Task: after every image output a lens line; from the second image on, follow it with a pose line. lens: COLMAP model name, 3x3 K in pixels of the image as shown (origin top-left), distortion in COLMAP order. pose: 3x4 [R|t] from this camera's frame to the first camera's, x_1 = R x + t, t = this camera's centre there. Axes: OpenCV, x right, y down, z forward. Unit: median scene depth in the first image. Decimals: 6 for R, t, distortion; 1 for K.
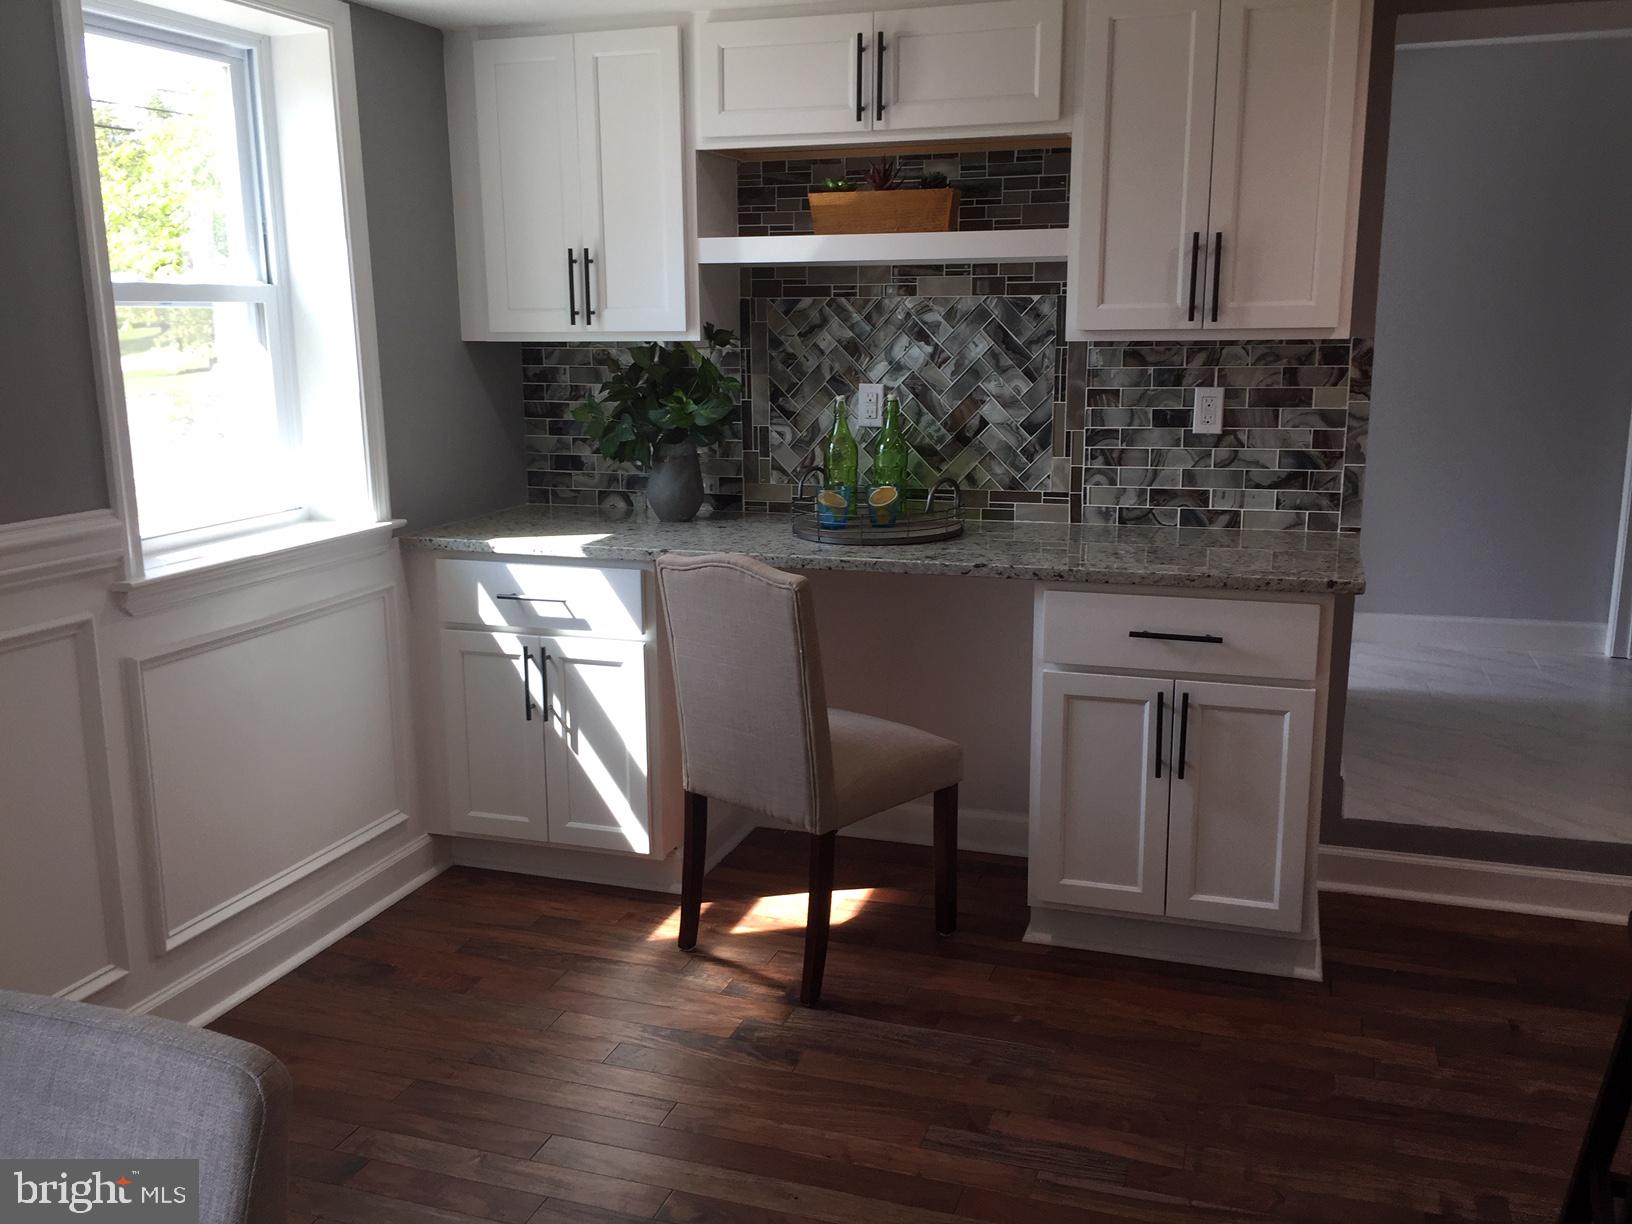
lens RADIAL K [[1418.8, 0, 818.0], [0, 1418.8, 612.5], [0, 0, 1]] dist [0.052217, -0.008701]
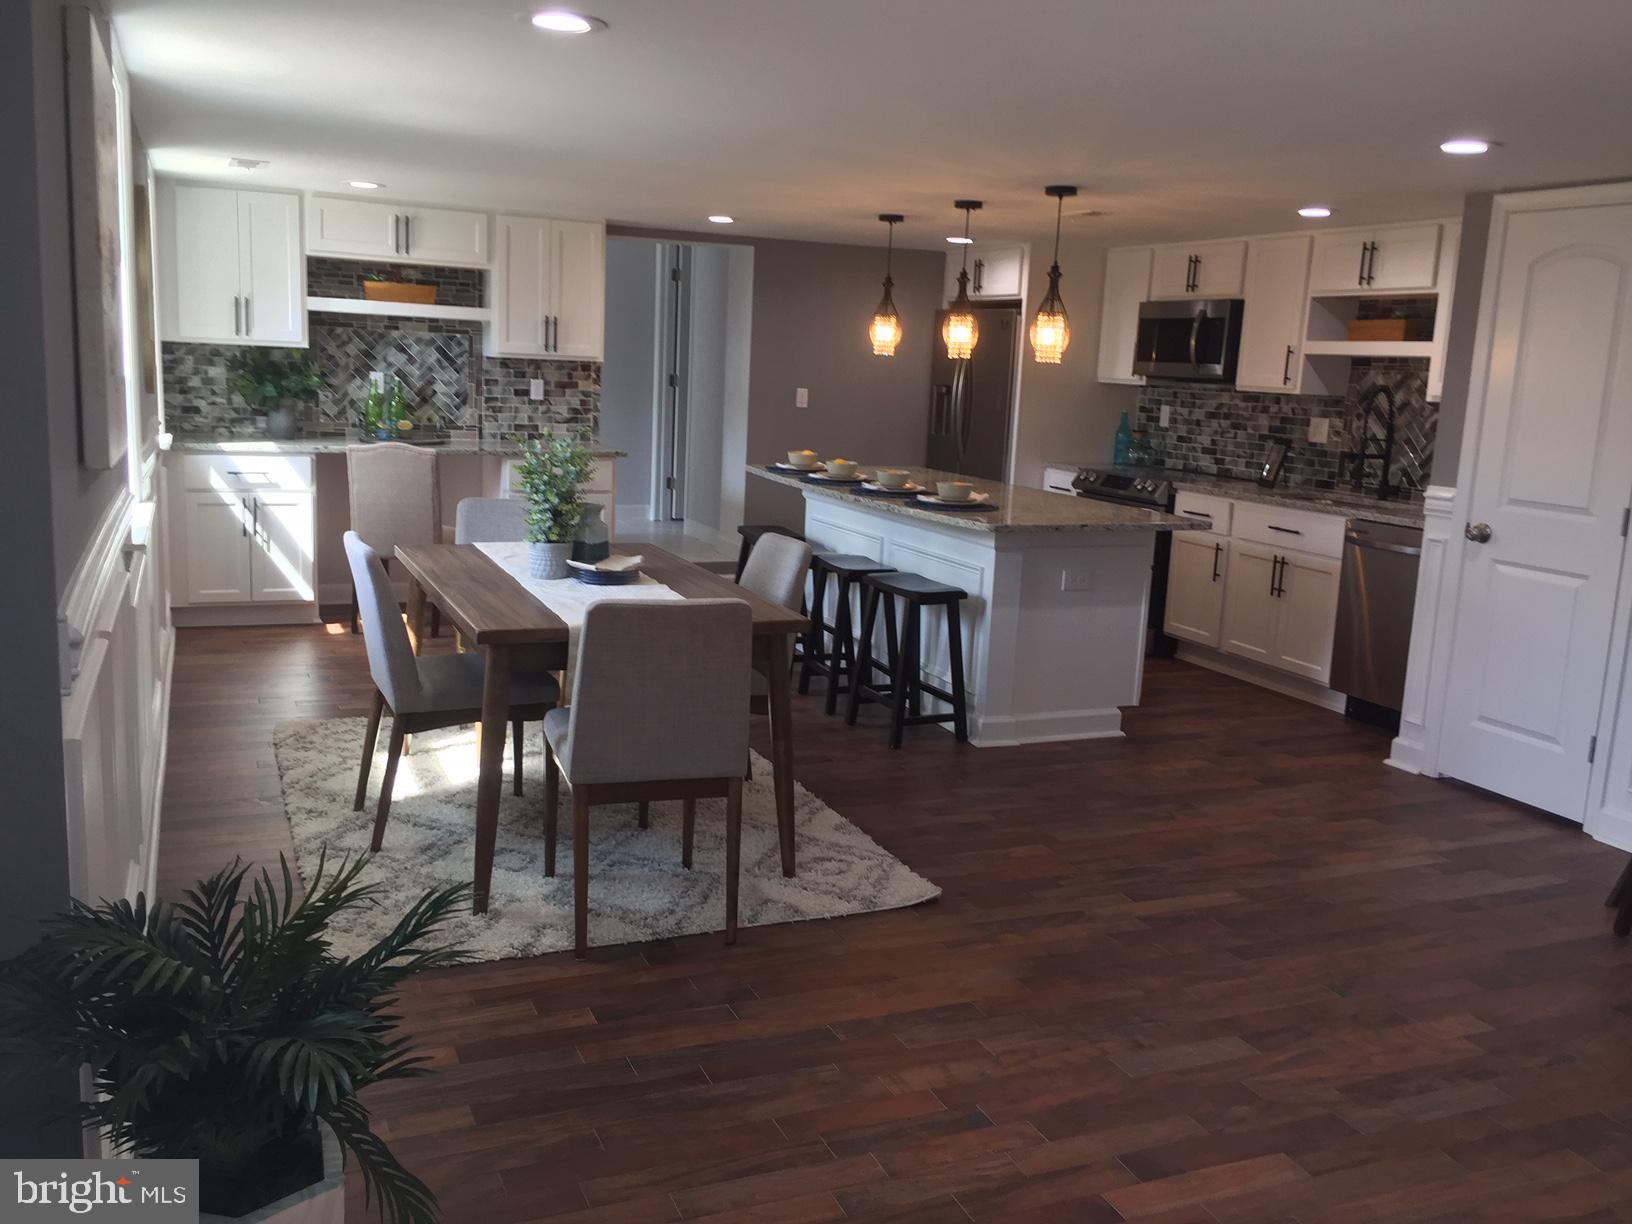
lens RADIAL K [[1418.8, 0, 816.6], [0, 1418.8, 610.1], [0, 0, 1]] dist [0.052217, -0.008701]
pose [[0.747737, -0.075435, 0.659697, -0.915288], [0.084520, 0.996257, 0.018120, 0.206116], [-0.658594, 0.042208, 0.751314, -0.993037]]
